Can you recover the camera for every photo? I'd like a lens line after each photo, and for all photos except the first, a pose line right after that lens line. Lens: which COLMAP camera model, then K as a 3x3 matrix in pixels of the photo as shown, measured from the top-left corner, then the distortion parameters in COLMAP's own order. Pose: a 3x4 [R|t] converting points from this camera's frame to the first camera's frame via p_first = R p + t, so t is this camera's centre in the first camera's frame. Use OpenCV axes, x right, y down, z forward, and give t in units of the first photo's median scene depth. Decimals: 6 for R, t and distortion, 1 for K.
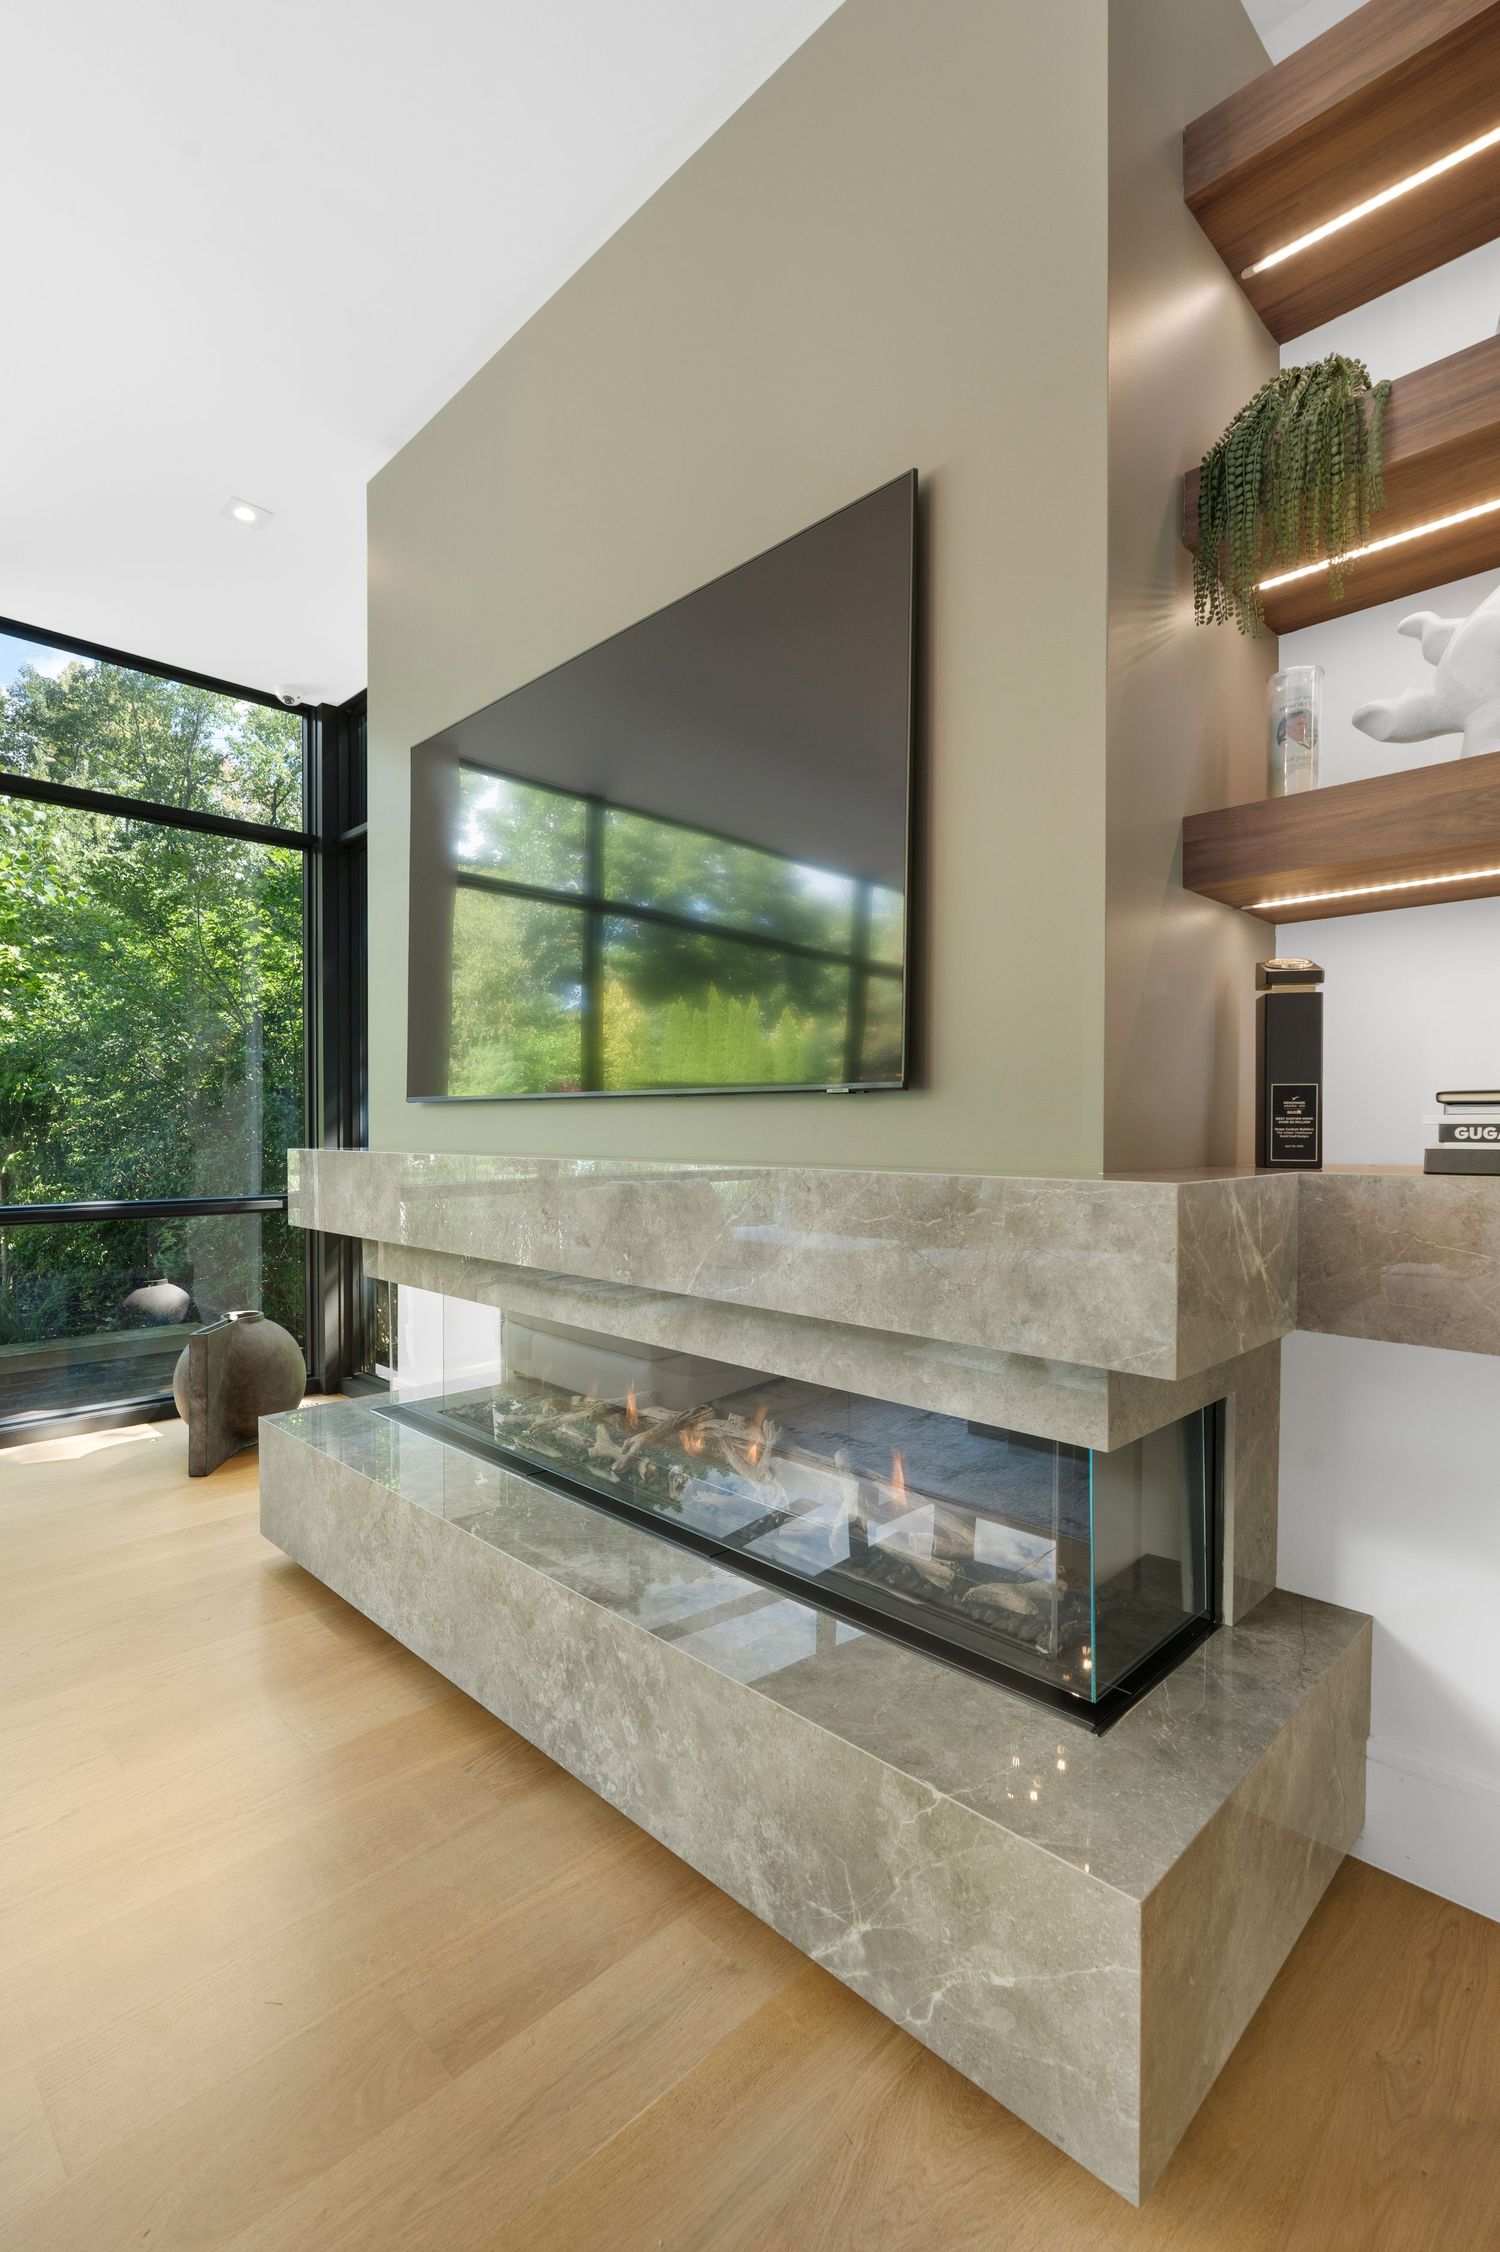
lens RADIAL K [[1019.5, 0, 751.8], [0, 1019.5, 1148.3], [0, 0, 1]] dist [-0.013996, -0.000073]
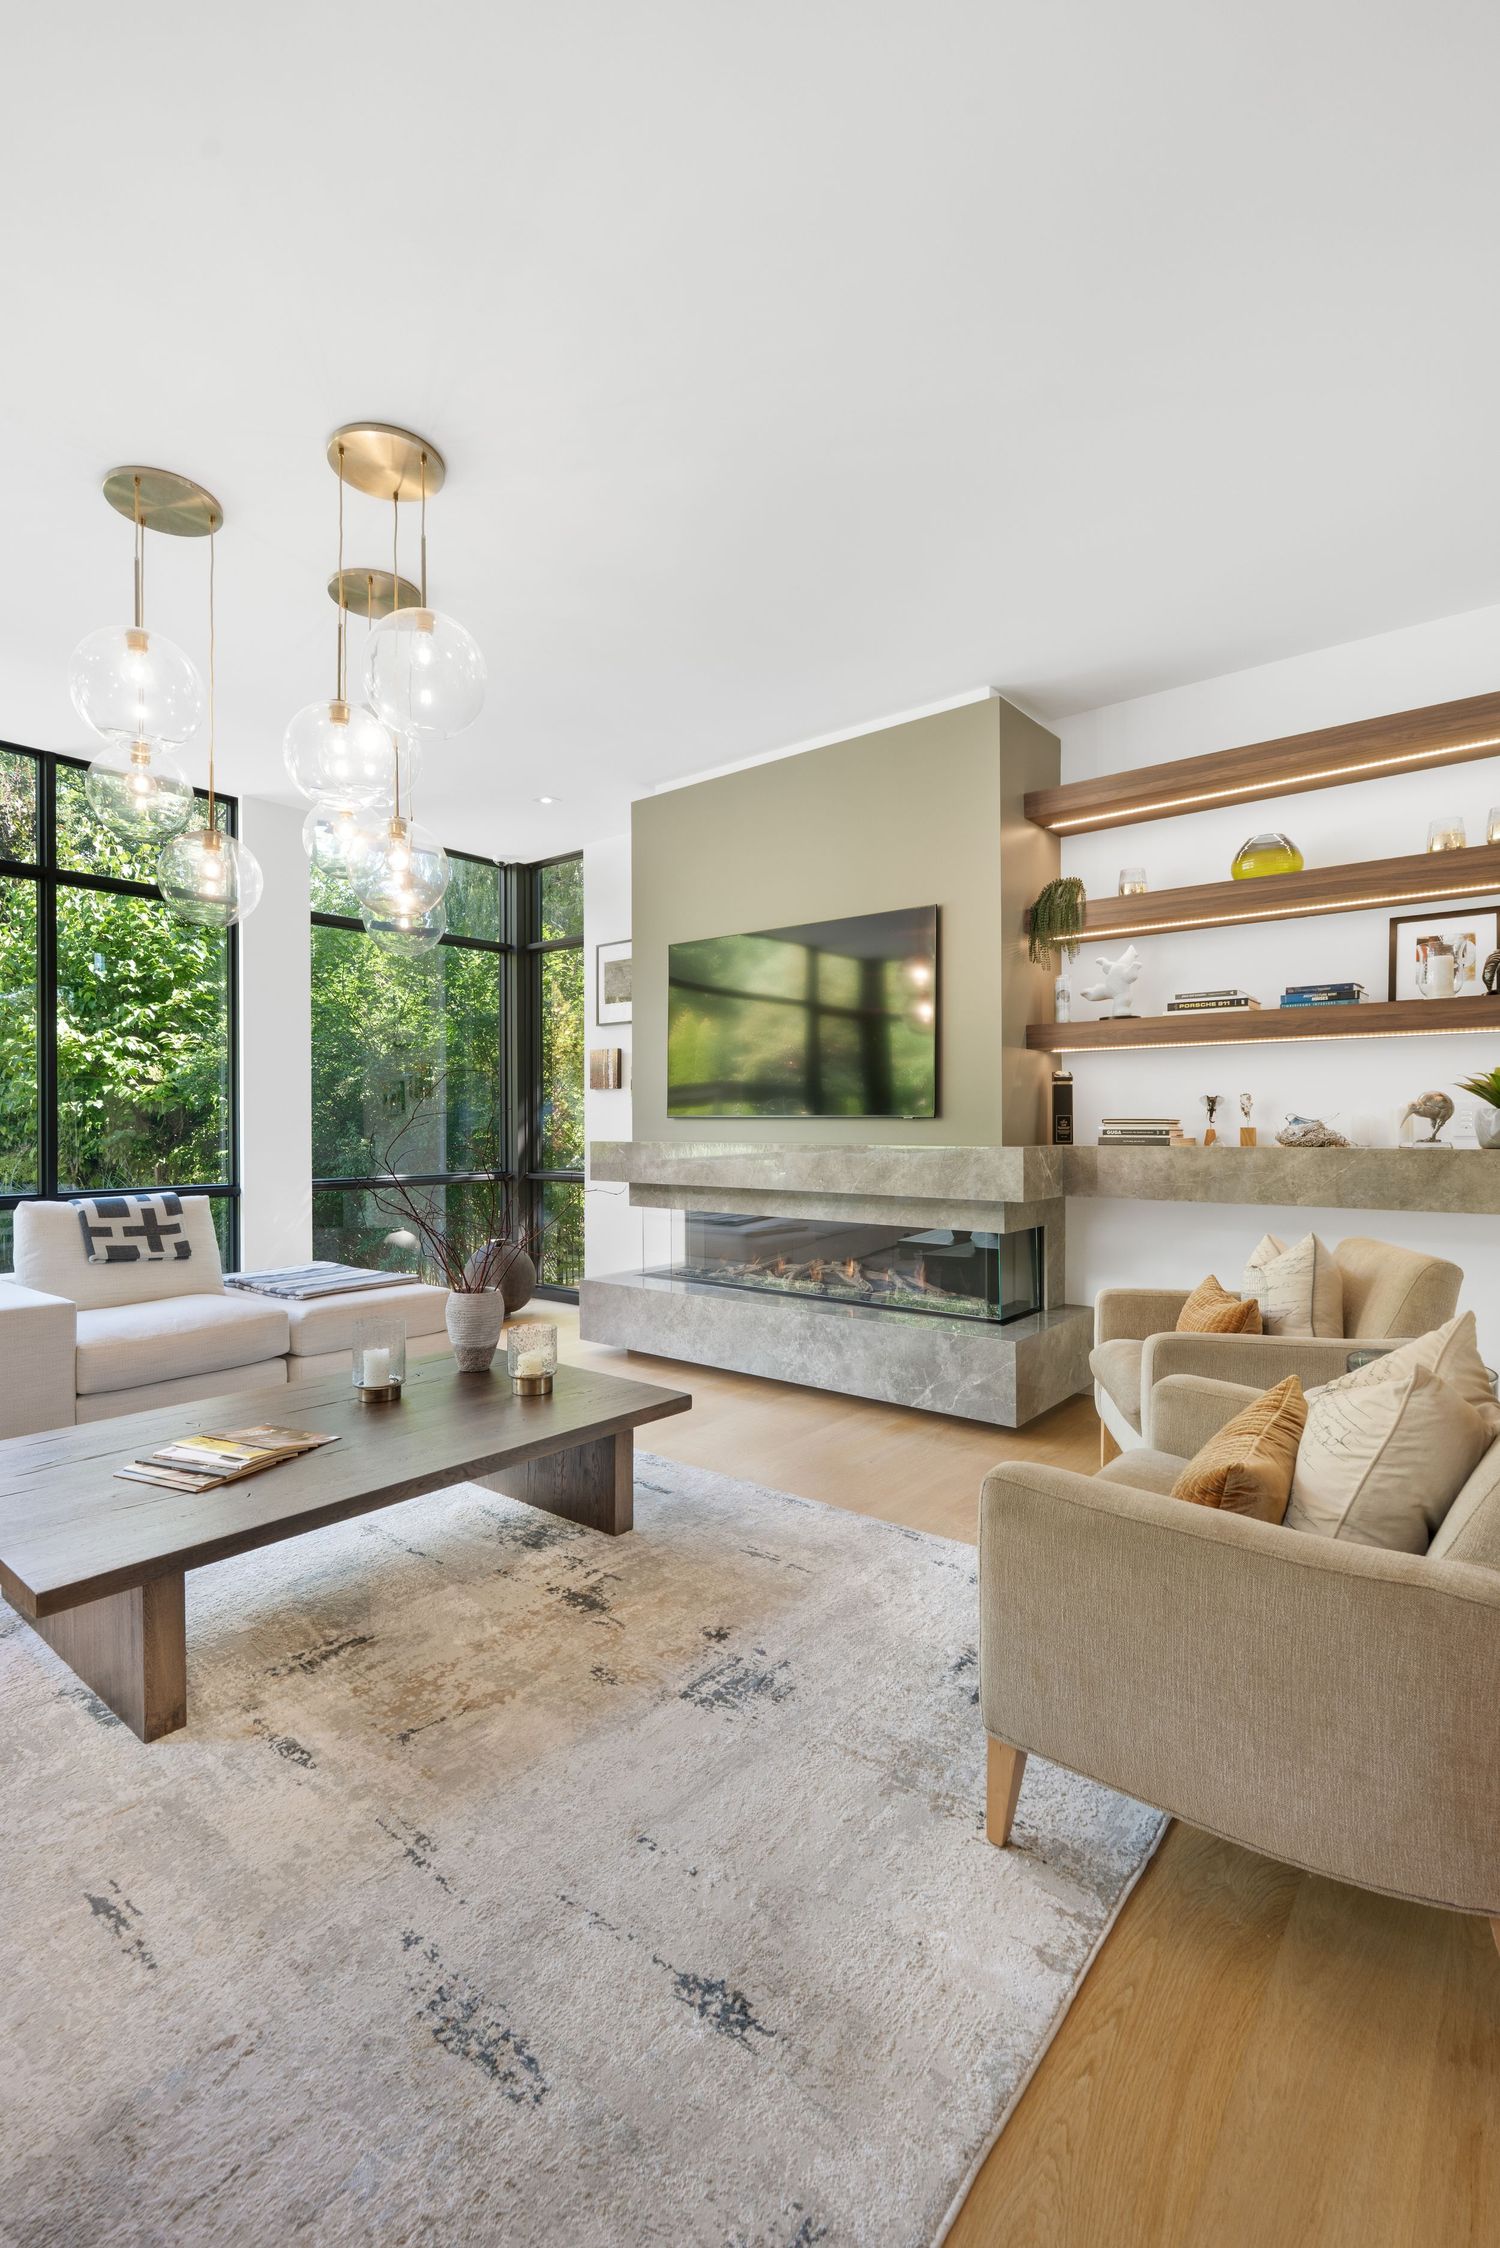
lens RADIAL K [[1003.8, 0, 750.0], [0, 1003.8, 1124.0], [0, 0, 1]] dist [-0.001266, -0.000342]
pose [[0.994758, -0.007281, 0.101999, -0.669314], [0.008812, 0.999855, -0.014570, -0.003779], [-0.101878, 0.015393, 0.994678, -1.806874]]
